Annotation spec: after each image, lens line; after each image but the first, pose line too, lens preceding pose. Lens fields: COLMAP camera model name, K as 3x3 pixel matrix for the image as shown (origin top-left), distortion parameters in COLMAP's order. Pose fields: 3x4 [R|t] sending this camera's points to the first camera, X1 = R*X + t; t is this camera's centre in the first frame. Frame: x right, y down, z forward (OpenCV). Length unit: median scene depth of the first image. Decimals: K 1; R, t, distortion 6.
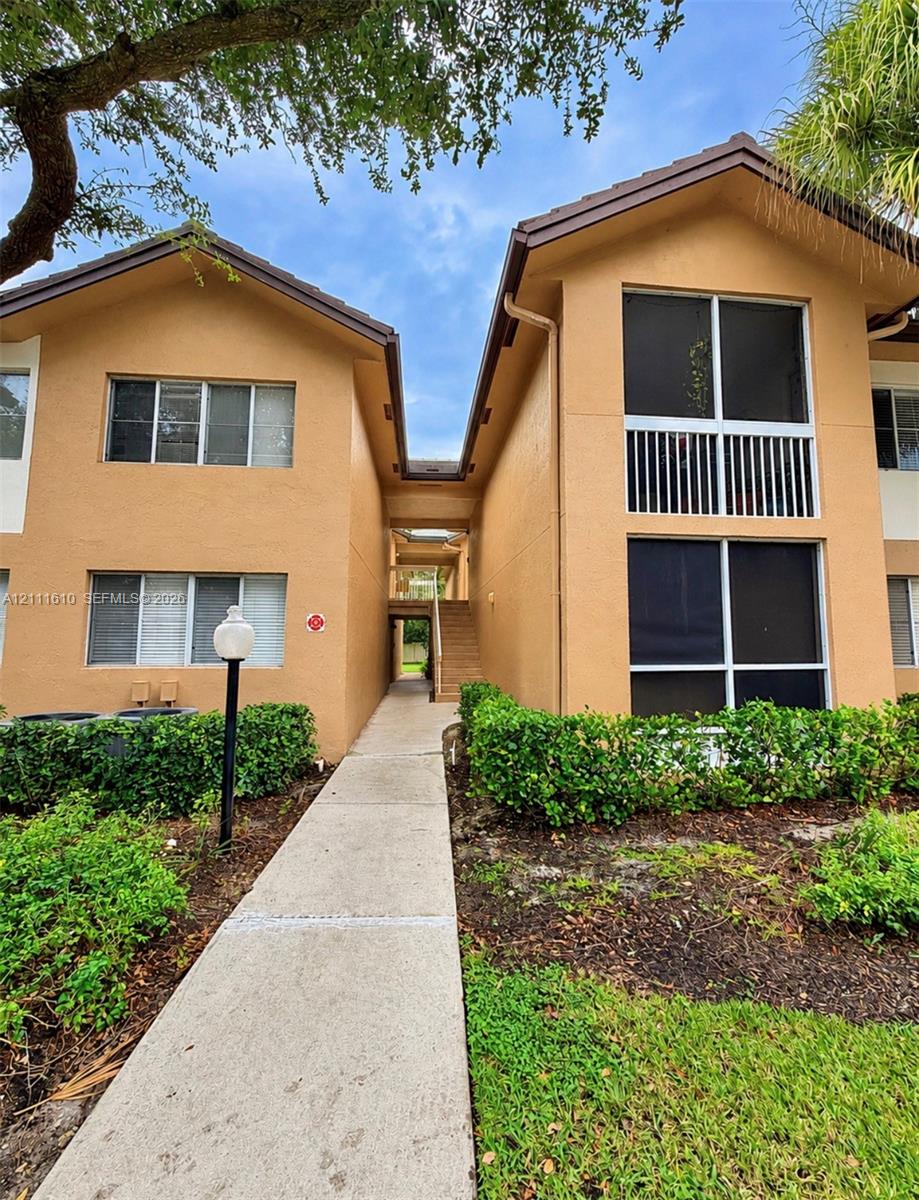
lens RADIAL K [[621.5, 0, 459.6], [0, 621.5, 581.6], [0, 0, 1]] dist [0.000185, 0.000083]
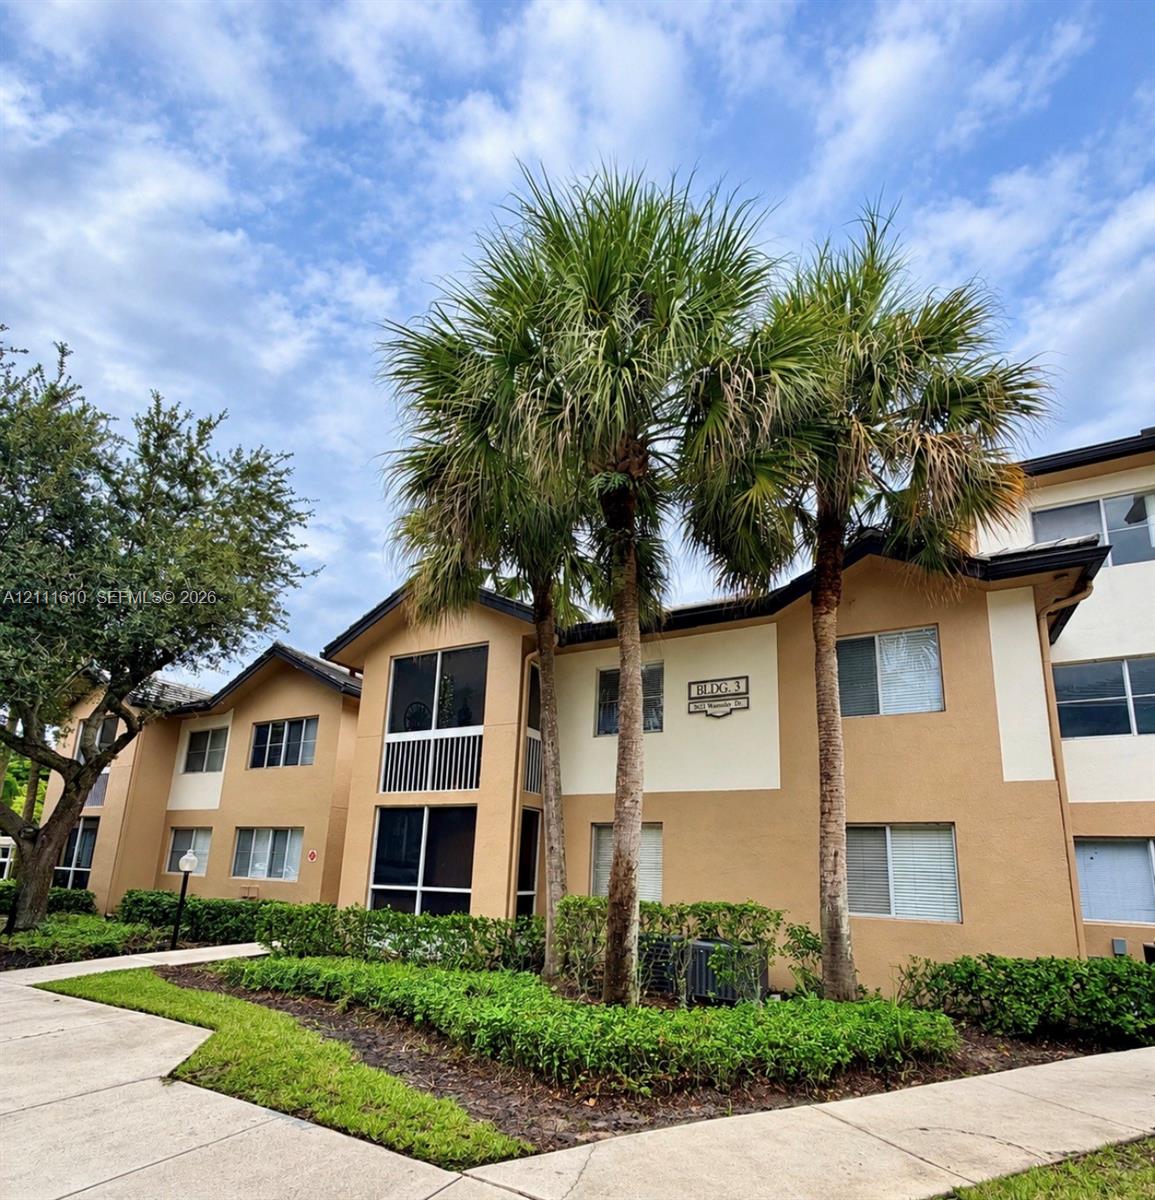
lens RADIAL K [[892.3, 0, 577.5], [0, 892.3, 600.0], [0, 0, 1]] dist [0.004888, 0.002400]
pose [[0.760738, -0.164718, -0.627810, 2.227902], [0.030122, 0.975180, -0.219357, -0.068713], [0.648359, 0.147962, 0.746818, -0.548869]]
